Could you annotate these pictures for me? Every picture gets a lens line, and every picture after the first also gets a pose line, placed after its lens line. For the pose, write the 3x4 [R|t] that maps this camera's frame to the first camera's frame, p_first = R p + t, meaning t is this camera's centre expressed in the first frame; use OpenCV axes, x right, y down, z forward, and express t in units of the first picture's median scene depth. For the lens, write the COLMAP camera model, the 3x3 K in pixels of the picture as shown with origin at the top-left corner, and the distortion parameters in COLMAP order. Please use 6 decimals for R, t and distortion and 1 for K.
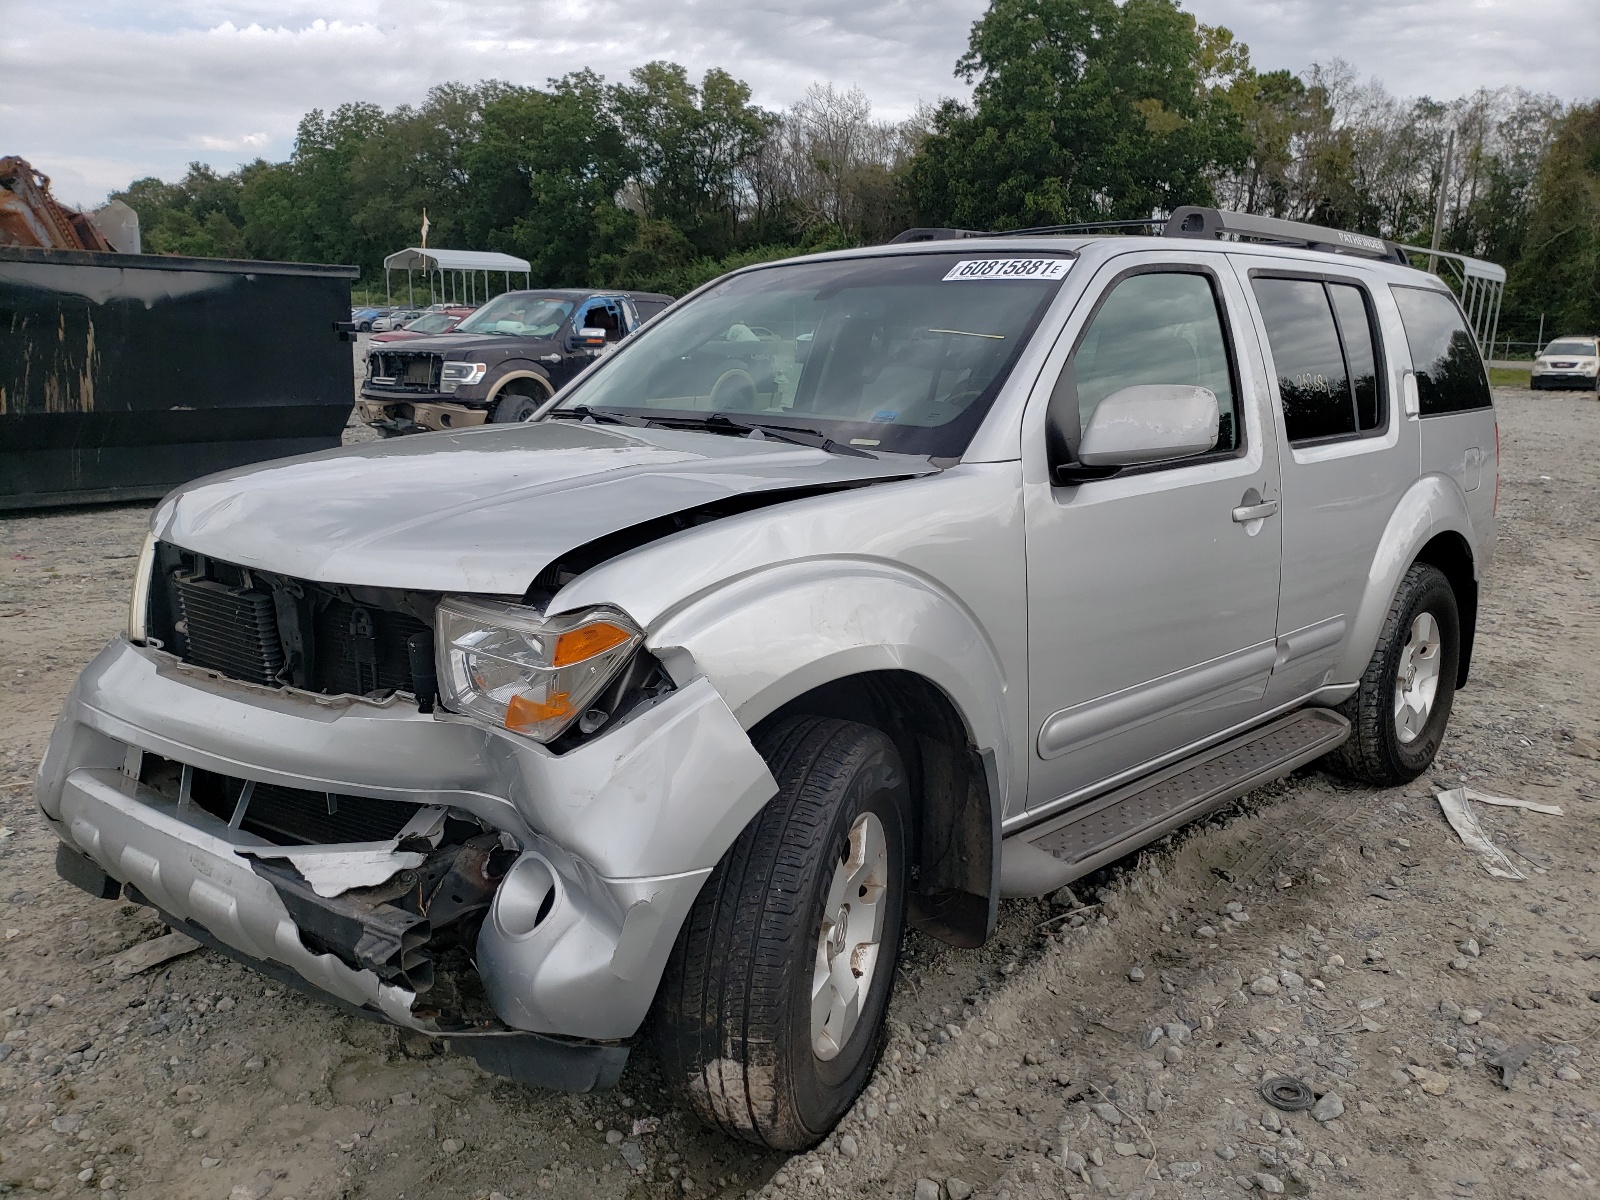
lens RADIAL K [[1220.8, 0, 798.2], [0, 1220.8, 595.0], [0, 0, 1]] dist [-0.003684, -0.000784]
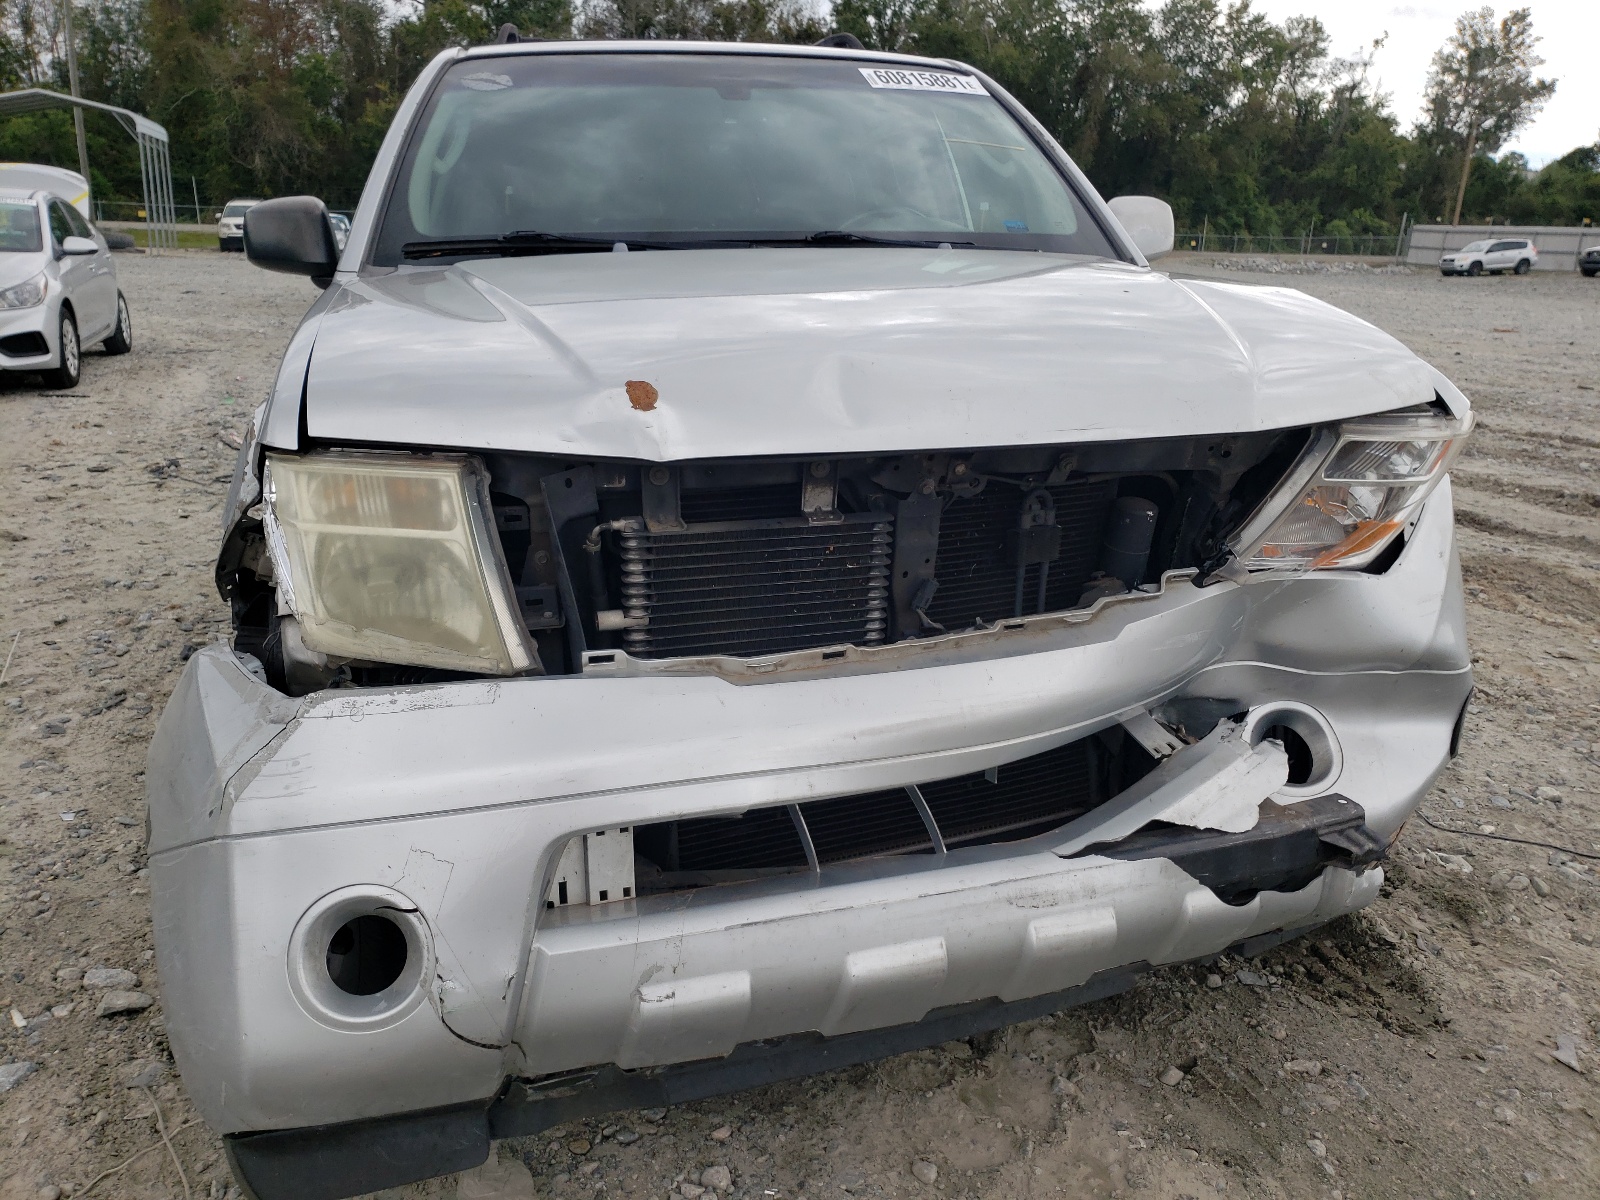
lens RADIAL K [[1220.8, 0, 792.9], [0, 1220.8, 606.6], [0, 0, 1]] dist [-0.003684, -0.000784]
pose [[0.561673, -0.248016, 0.789311, -0.975825], [0.156296, 0.968642, 0.193145, -0.080153], [-0.812463, 0.014882, 0.582823, 0.658606]]
